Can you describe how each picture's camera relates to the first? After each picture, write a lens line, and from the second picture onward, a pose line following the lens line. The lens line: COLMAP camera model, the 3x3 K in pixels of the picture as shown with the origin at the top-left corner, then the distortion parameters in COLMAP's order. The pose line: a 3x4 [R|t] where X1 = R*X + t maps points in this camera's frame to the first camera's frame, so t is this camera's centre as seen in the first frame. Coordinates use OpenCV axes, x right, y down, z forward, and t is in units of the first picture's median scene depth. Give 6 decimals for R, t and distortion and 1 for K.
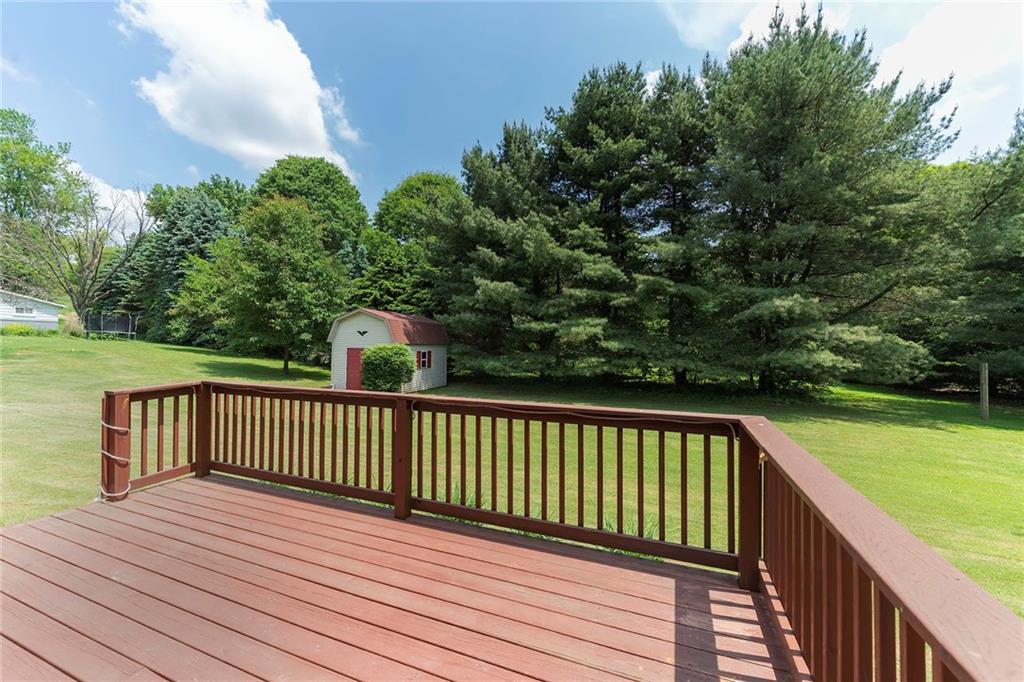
lens RADIAL K [[385.2, 0, 512.0], [0, 385.2, 341.0], [0, 0, 1]] dist [-0.000208, -0.000050]
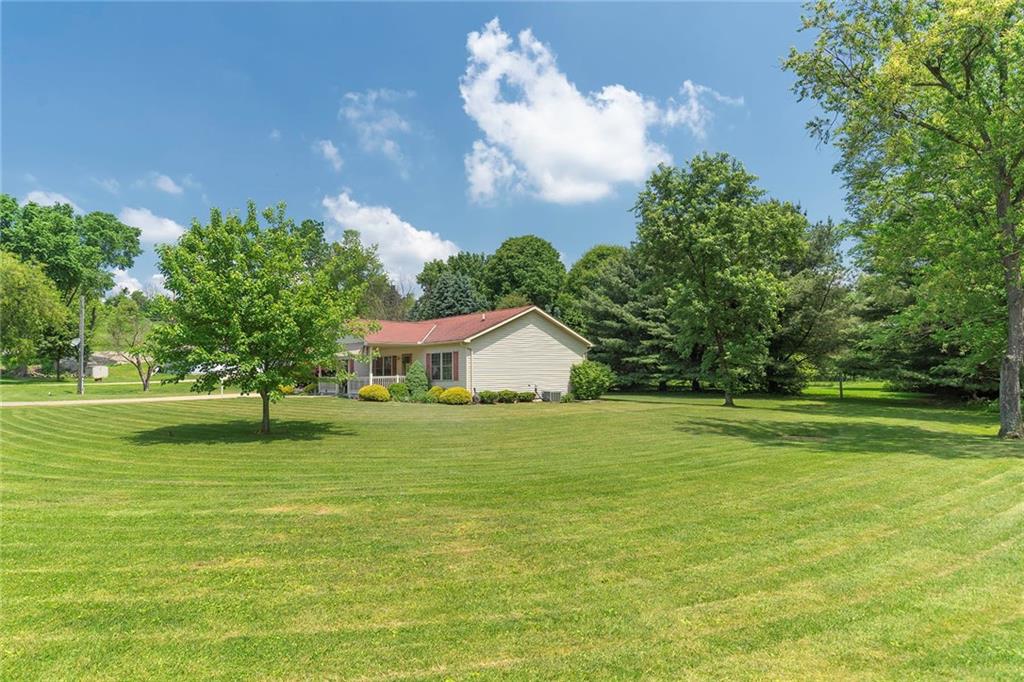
lens RADIAL K [[590.9, 0, 512.0], [0, 590.9, 341.0], [0, 0, 1]] dist [0.000882, 0.000071]
pose [[0.880931, -0.049578, -0.470640, 0.918295], [0.022596, 0.997770, -0.062811, 0.043788], [0.472705, 0.044698, 0.880087, -1.912947]]
